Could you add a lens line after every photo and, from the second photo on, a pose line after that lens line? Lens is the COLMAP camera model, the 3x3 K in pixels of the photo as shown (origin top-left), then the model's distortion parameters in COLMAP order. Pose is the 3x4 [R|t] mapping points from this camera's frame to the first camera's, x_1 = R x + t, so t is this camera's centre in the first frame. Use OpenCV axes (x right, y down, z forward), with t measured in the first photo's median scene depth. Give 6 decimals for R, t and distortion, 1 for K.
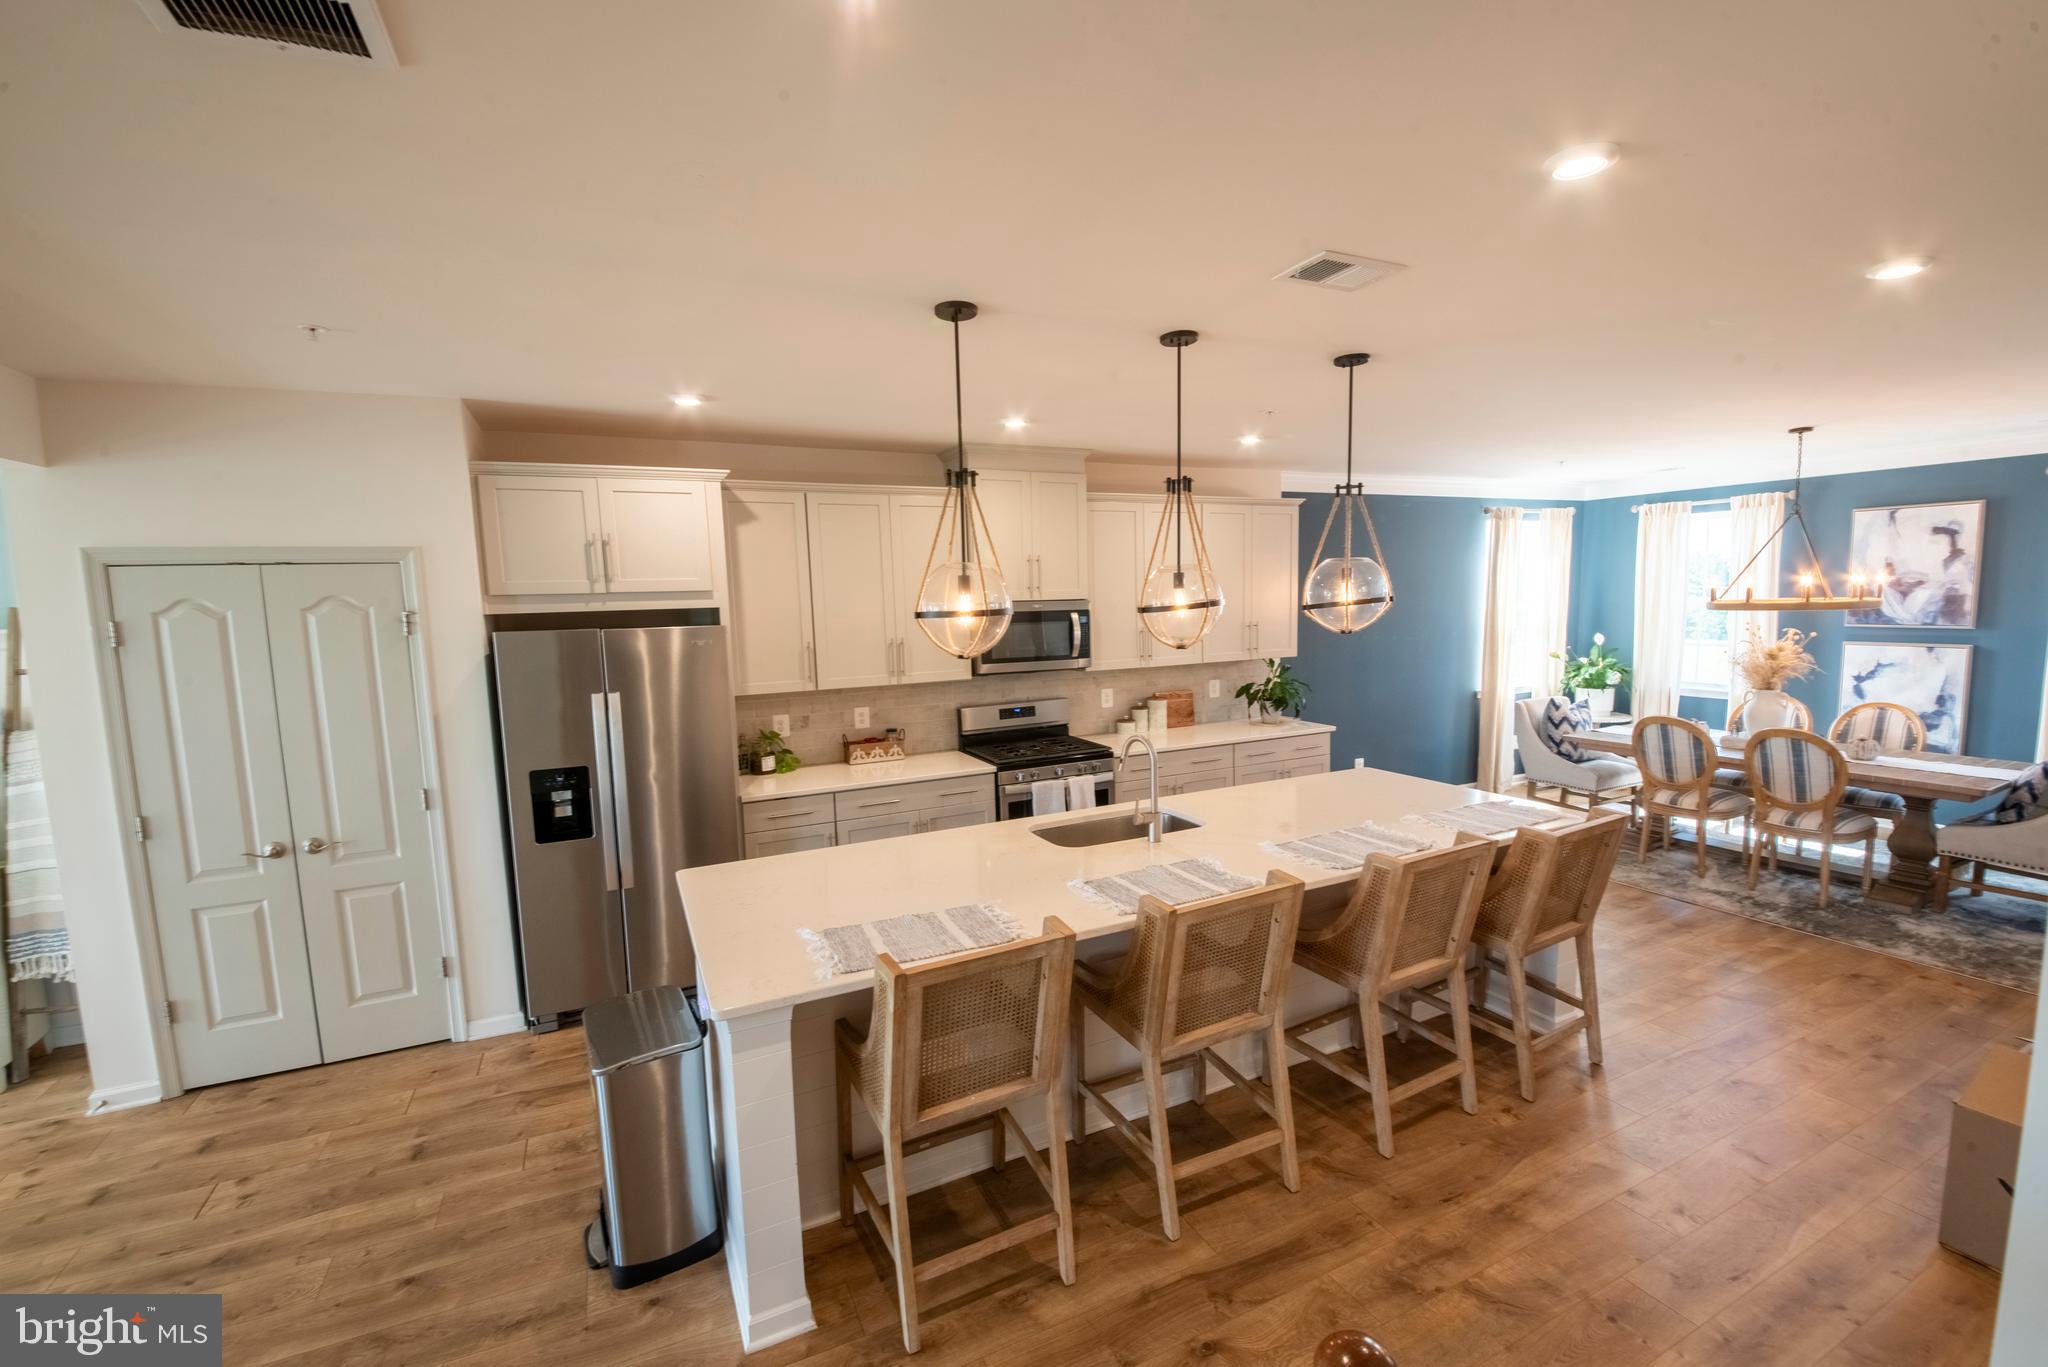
lens RADIAL K [[856.8, 0, 1023.5], [0, 856.8, 687.8], [0, 0, 1]] dist [-0.011191, -0.006497]
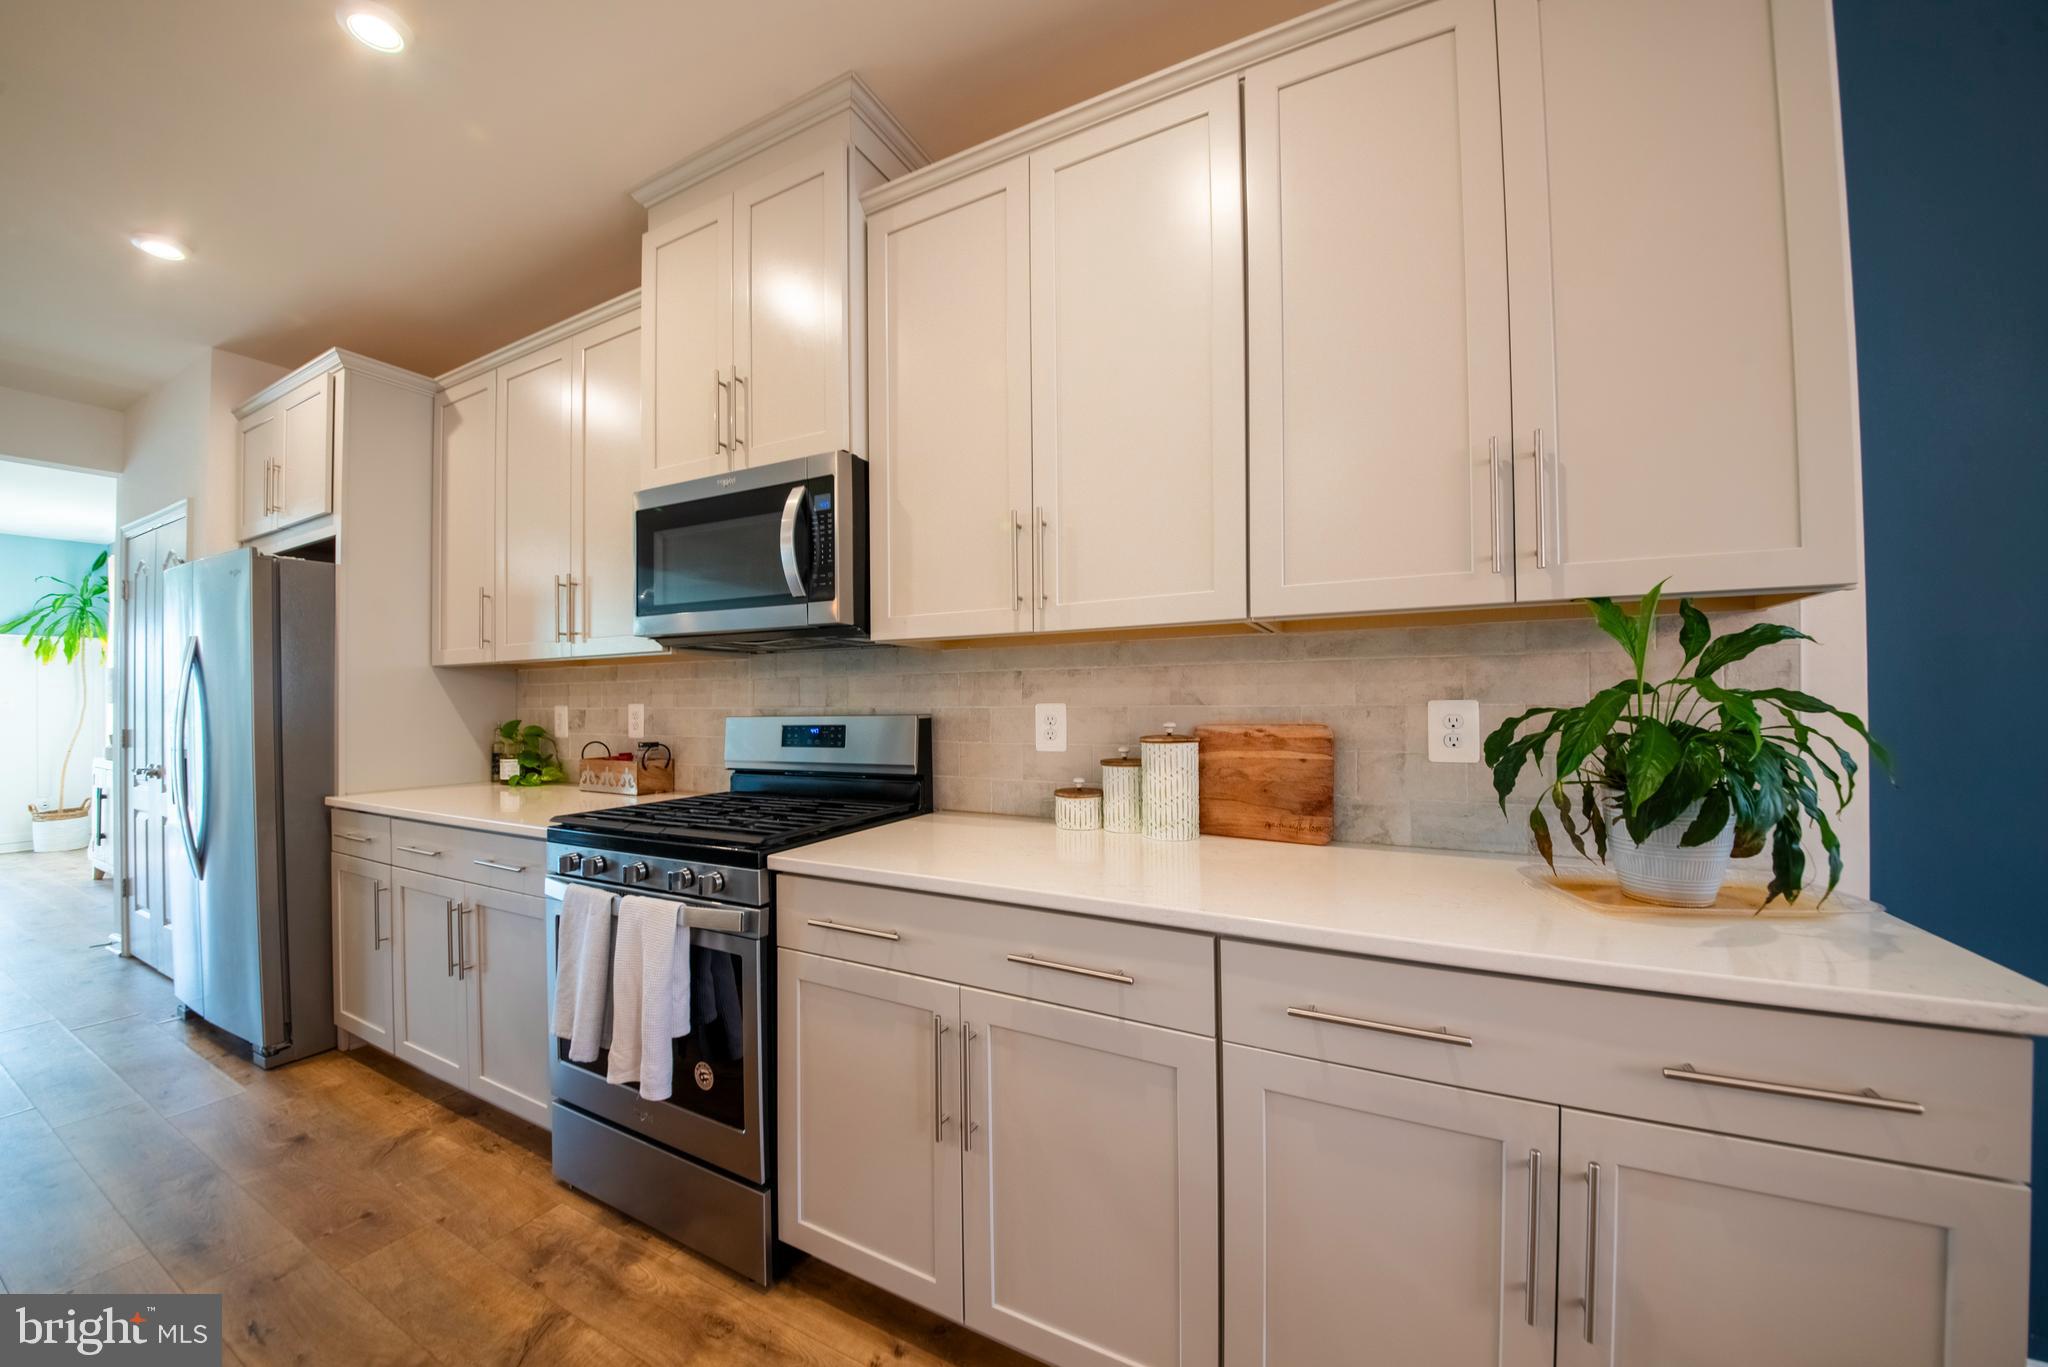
lens RADIAL K [[725.3, 0, 1008.4], [0, 725.3, 686.8], [0, 0, 1]] dist [-0.007183, -0.001108]
pose [[0.591627, 0.006628, -0.806185, 0.425167], [-0.090697, 0.994166, -0.058385, 0.017456], [0.801094, 0.107660, 0.588776, 0.954980]]
